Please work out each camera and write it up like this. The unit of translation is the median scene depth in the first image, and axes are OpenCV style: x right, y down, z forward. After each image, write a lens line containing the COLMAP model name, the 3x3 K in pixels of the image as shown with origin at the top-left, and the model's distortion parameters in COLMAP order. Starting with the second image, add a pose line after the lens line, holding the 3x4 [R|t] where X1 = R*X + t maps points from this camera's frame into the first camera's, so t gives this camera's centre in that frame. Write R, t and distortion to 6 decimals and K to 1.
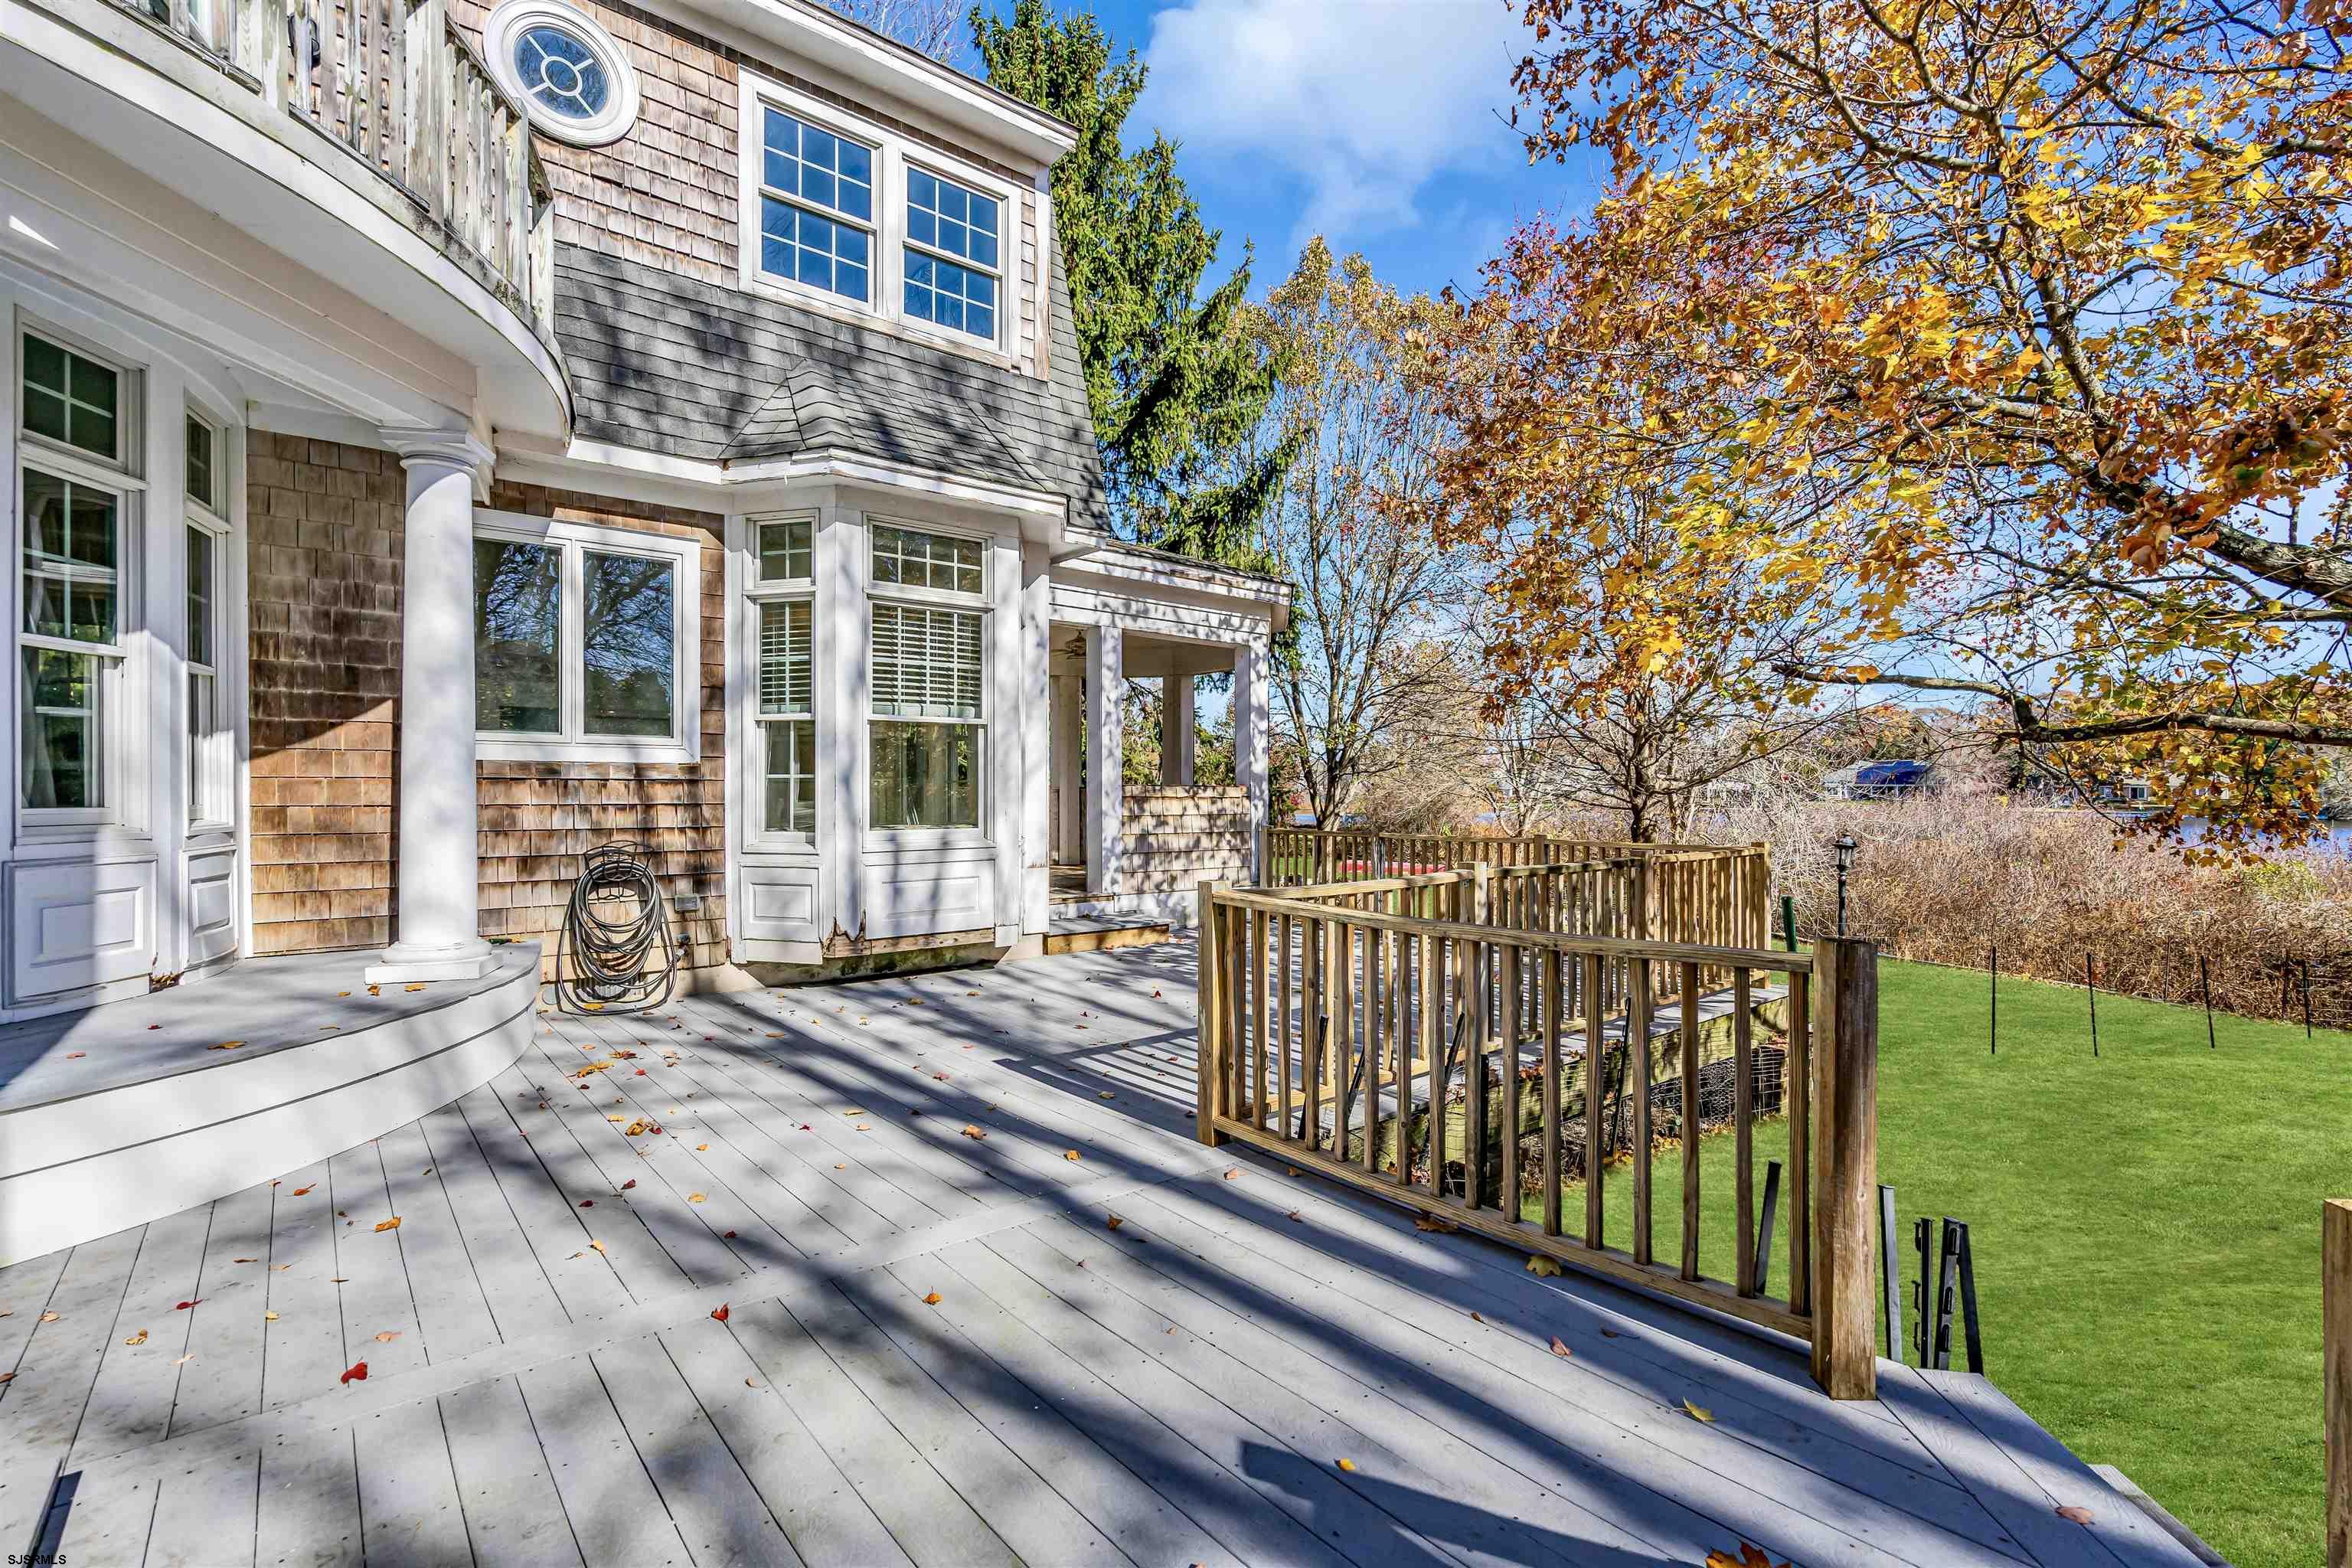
lens RADIAL K [[1053.6, 0, 1172.8], [0, 1053.6, 789.8], [0, 0, 1]] dist [-0.006931, 0.000464]
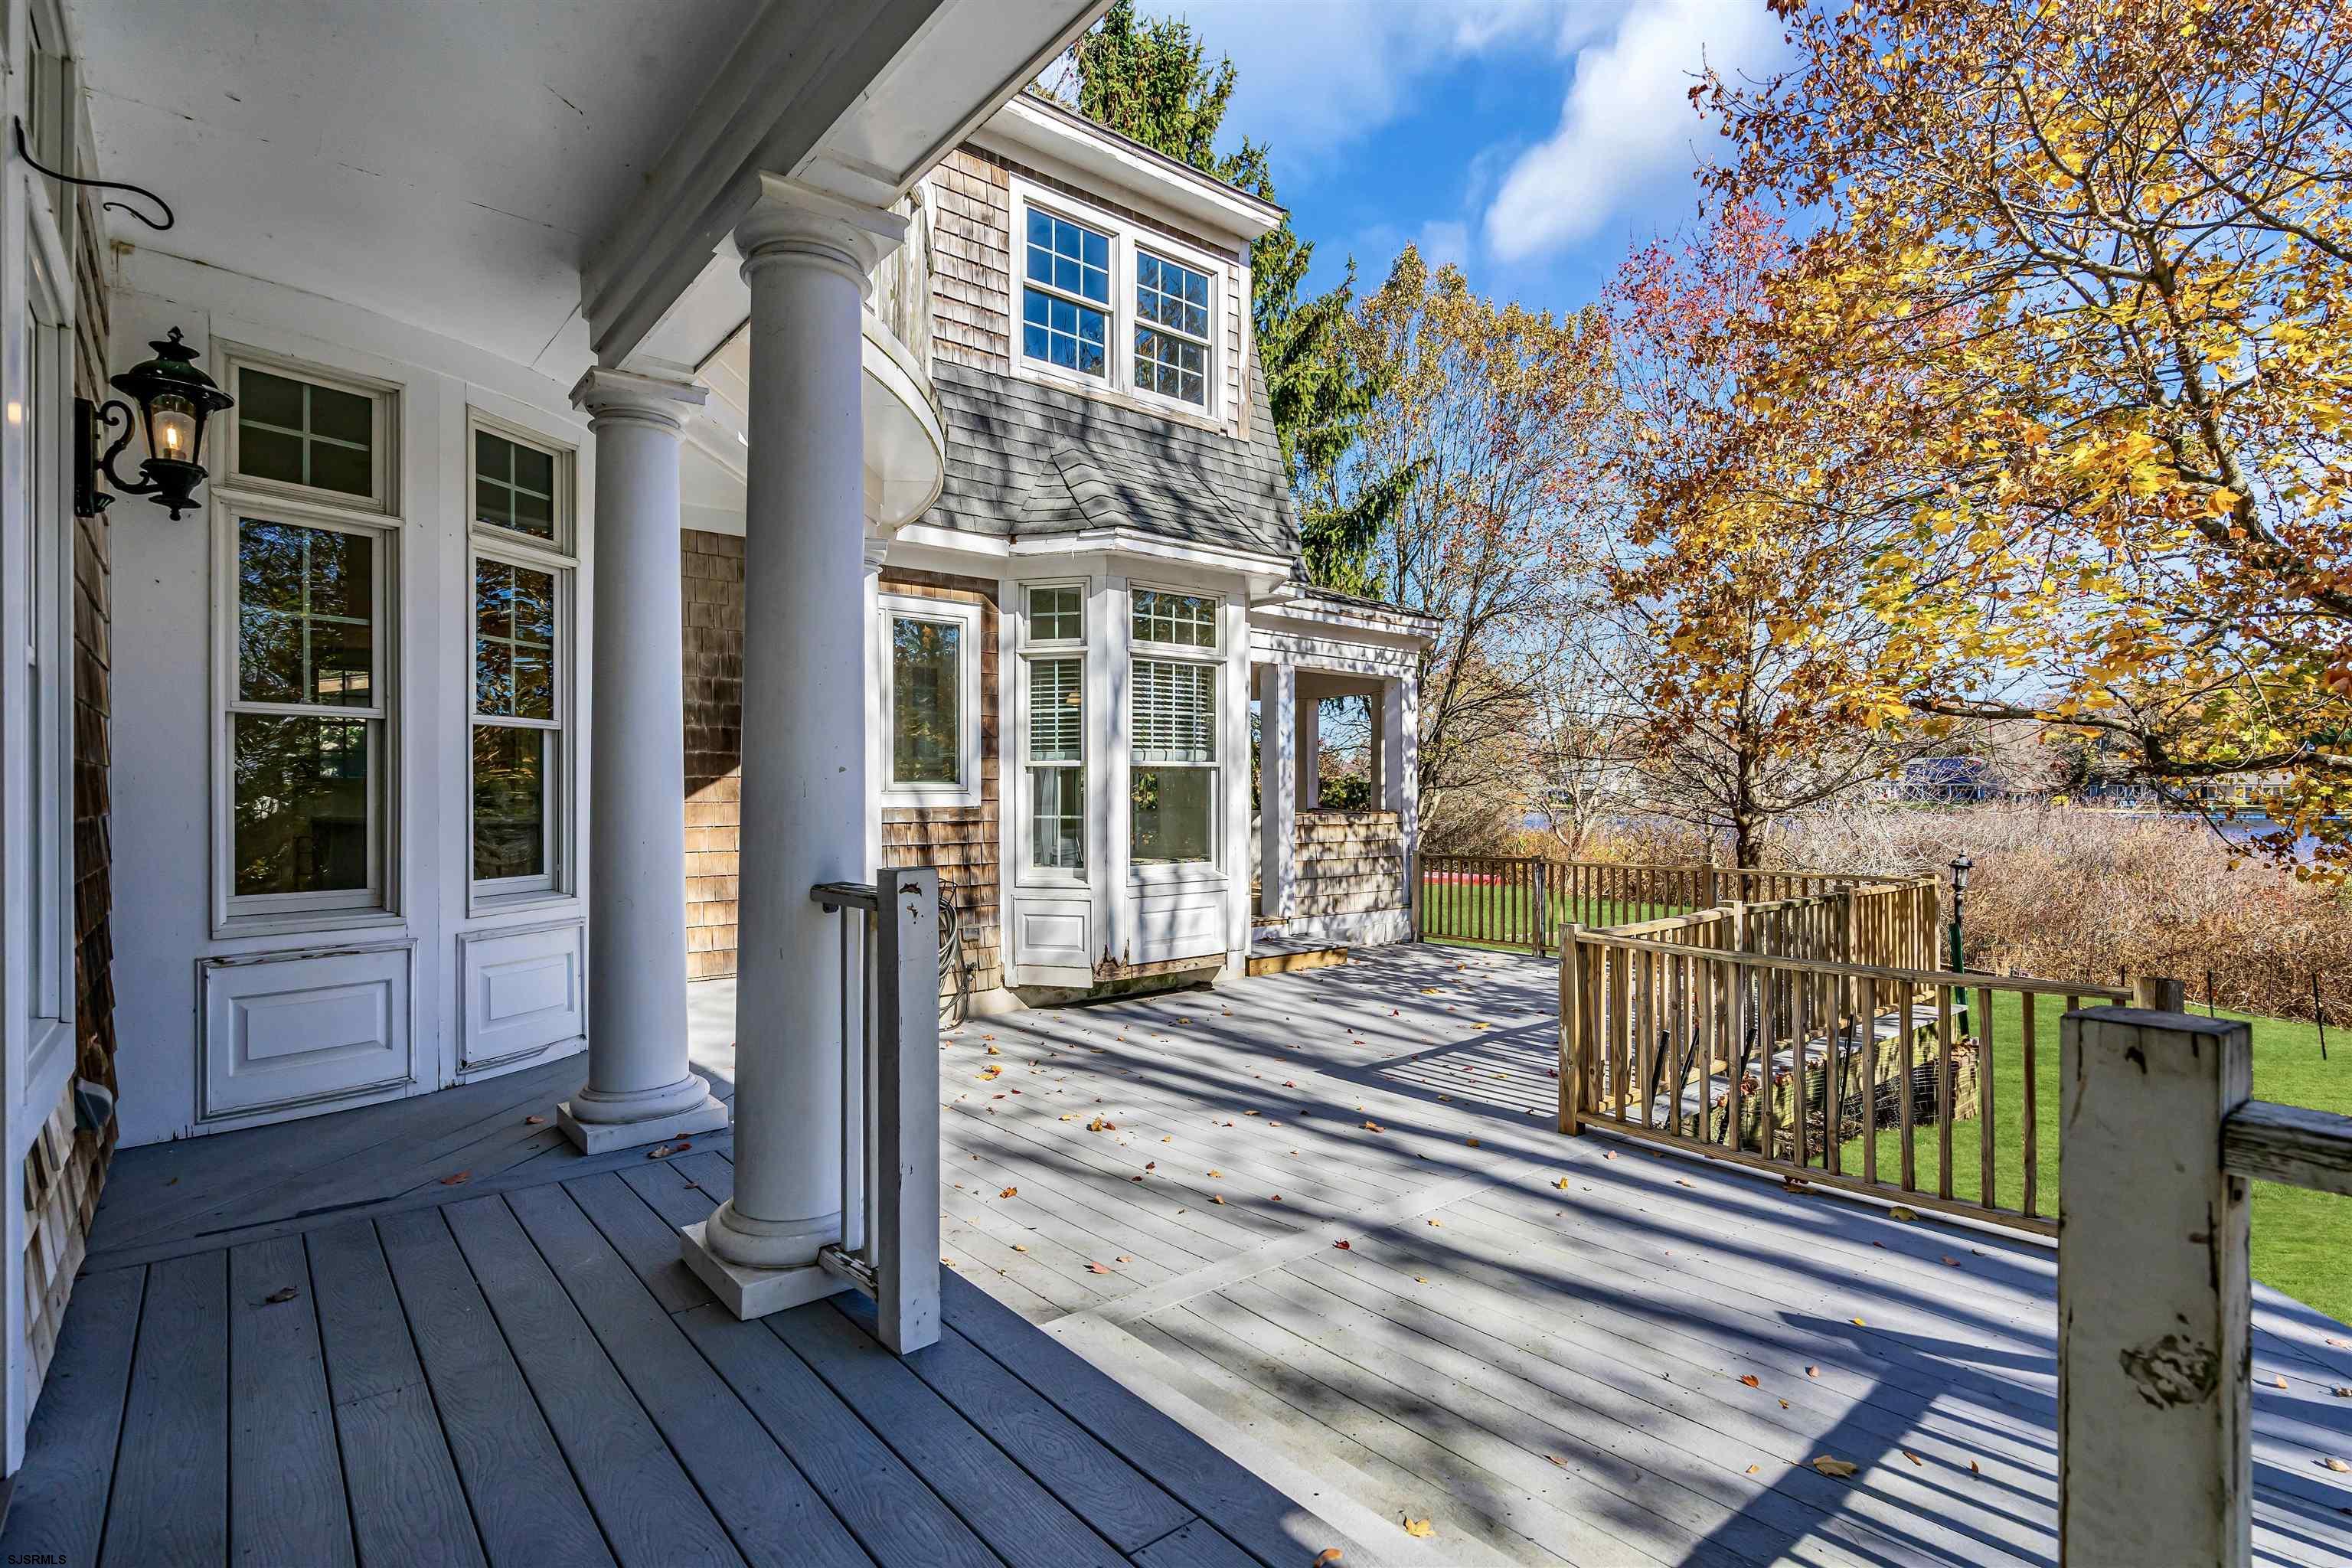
lens RADIAL K [[1135.3, 0, 1179.1], [0, 1135.3, 787.7], [0, 0, 1]] dist [-0.001266, -0.000418]
pose [[0.999961, -0.002209, 0.008510, -0.228707], [0.002230, 0.999994, -0.002500, -0.038035], [-0.008505, 0.002519, 0.999961, -0.176157]]
